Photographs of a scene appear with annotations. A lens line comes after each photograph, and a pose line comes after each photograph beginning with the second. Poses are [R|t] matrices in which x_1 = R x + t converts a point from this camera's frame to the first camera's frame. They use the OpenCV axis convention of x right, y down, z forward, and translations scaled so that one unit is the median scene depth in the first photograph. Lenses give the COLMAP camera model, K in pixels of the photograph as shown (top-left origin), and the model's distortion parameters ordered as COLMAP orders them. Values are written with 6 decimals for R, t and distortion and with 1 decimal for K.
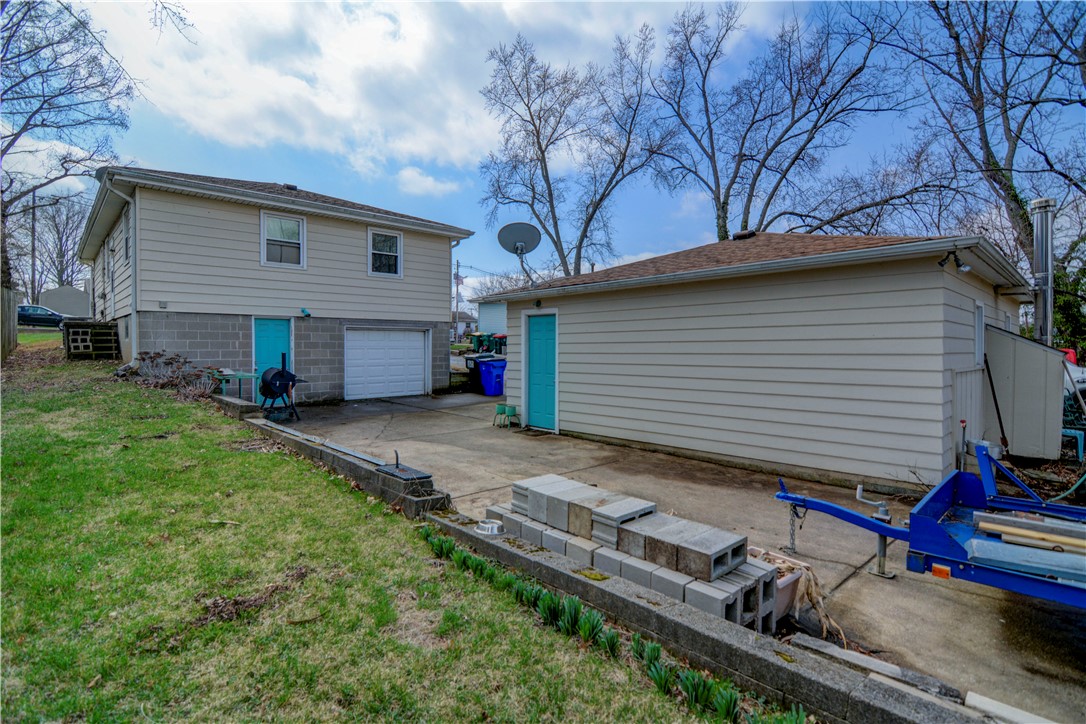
lens RADIAL K [[526.9, 0, 544.4], [0, 526.9, 354.1], [0, 0, 1]] dist [-0.001400, -0.000167]
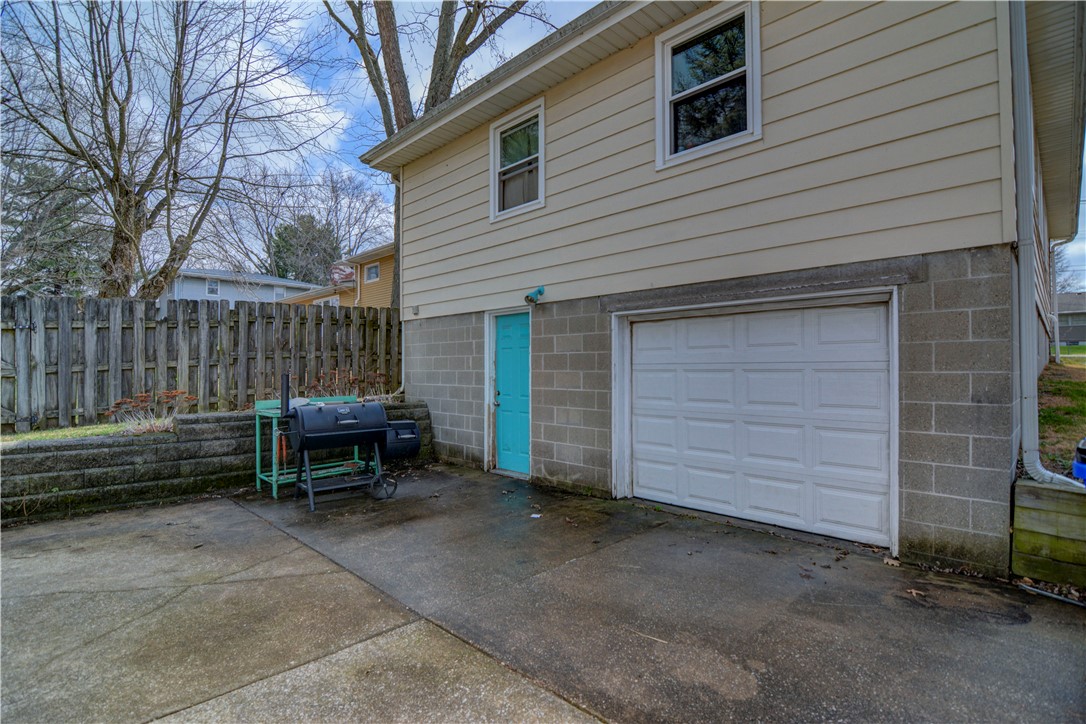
lens RADIAL K [[526.9, 0, 544.4], [0, 526.9, 354.1], [0, 0, 1]] dist [-0.001400, -0.000167]
pose [[0.027670, -0.024118, -0.999326, 0.029025], [-0.009781, 0.999654, -0.024397, -0.011508], [0.999569, 0.010450, 0.027424, 0.941348]]
